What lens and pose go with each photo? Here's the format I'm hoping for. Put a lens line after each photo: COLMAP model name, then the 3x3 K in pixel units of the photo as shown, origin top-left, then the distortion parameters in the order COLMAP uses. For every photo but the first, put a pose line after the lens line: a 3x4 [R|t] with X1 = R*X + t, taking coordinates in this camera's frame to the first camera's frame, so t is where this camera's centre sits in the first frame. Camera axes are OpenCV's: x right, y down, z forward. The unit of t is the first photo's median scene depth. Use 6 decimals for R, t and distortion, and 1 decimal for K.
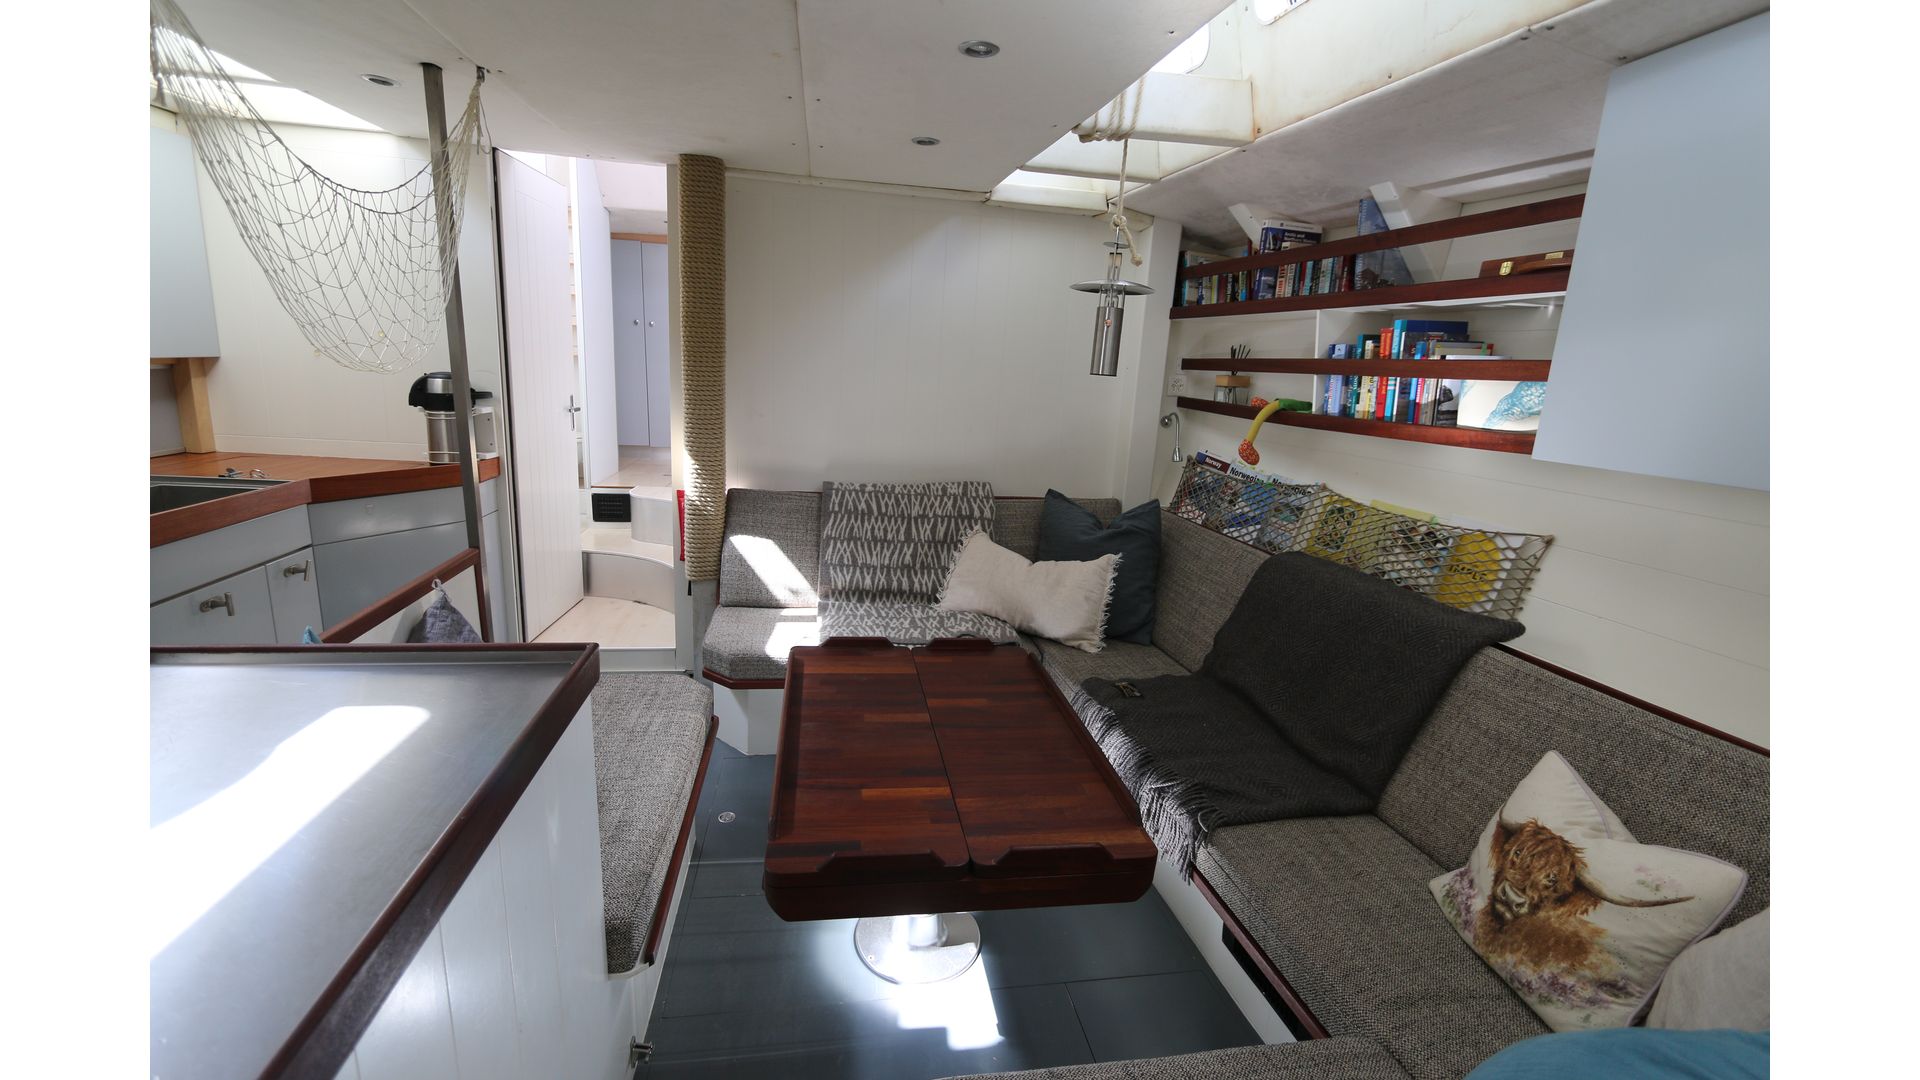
lens RADIAL K [[744.6, 0, 960.2], [0, 744.6, 547.5], [0, 0, 1]] dist [-0.017964, 0.002111]
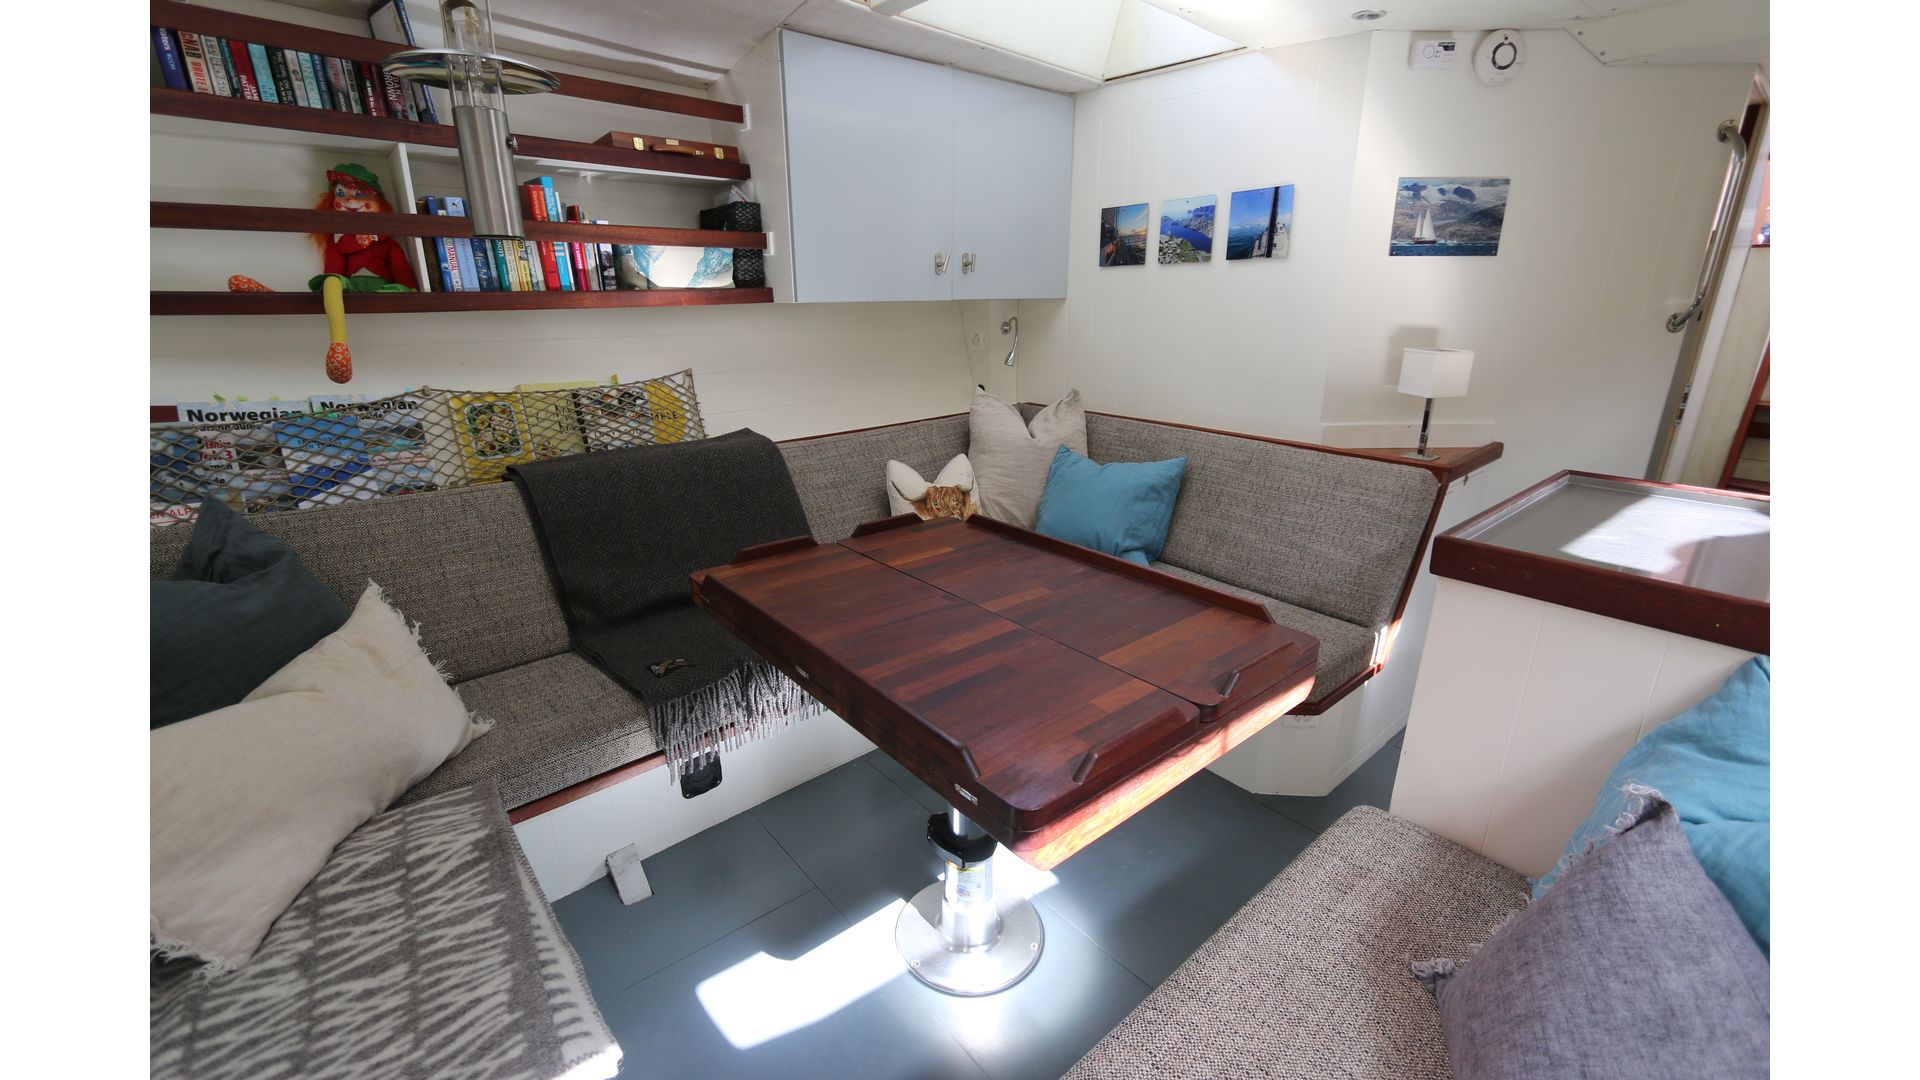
lens RADIAL K [[744.6, 0, 954.2], [0, 744.6, 534.2], [0, 0, 1]] dist [-0.017964, 0.002111]
pose [[-0.488530, -0.317411, 0.812766, -0.433986], [0.179239, 0.875116, 0.449495, -0.193082], [-0.853939, 0.365272, -0.370628, 0.857525]]
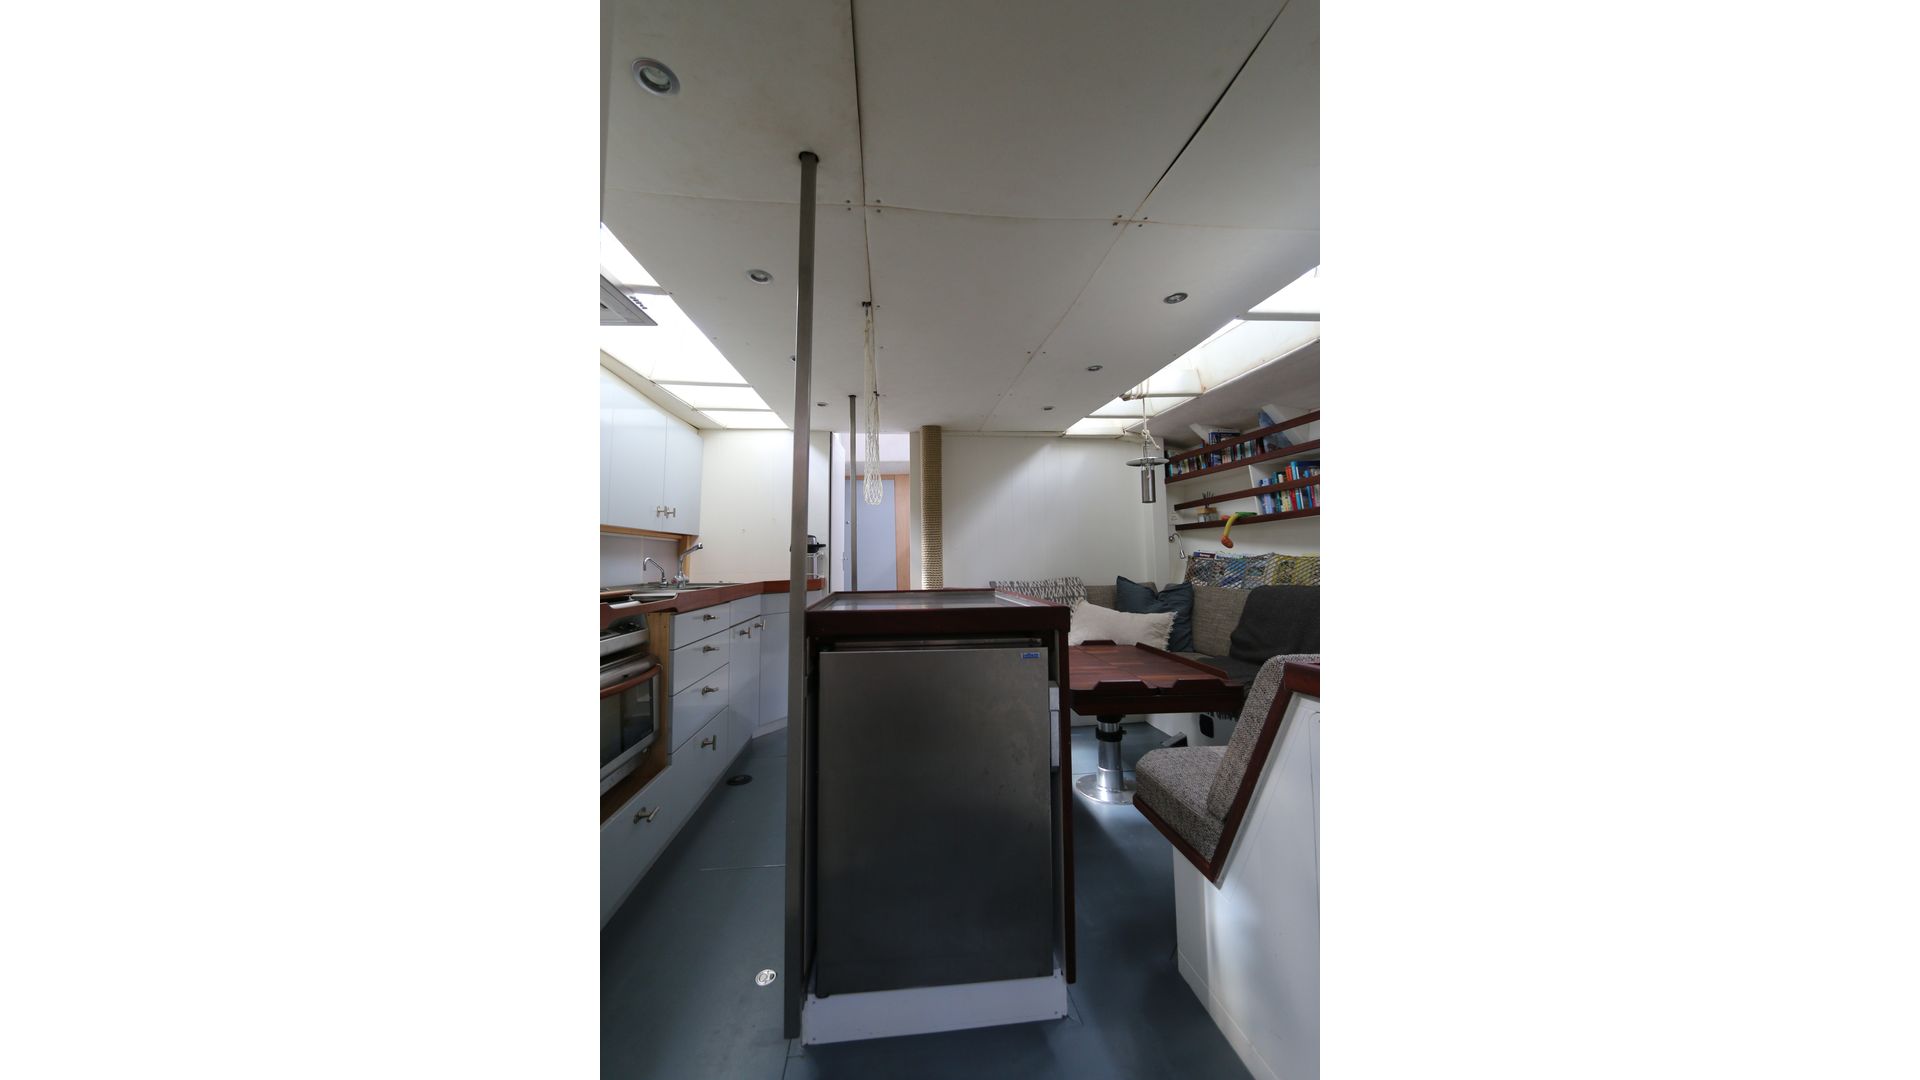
lens RADIAL K [[519.2, 0, 958.9], [0, 519.2, 521.9], [0, 0, 1]] dist [-0.001007, -0.000003]
pose [[0.995845, -0.082731, -0.038057, -0.237278], [0.066774, 0.947552, -0.312548, 0.194014], [0.061919, 0.308708, 0.949139, -0.308931]]
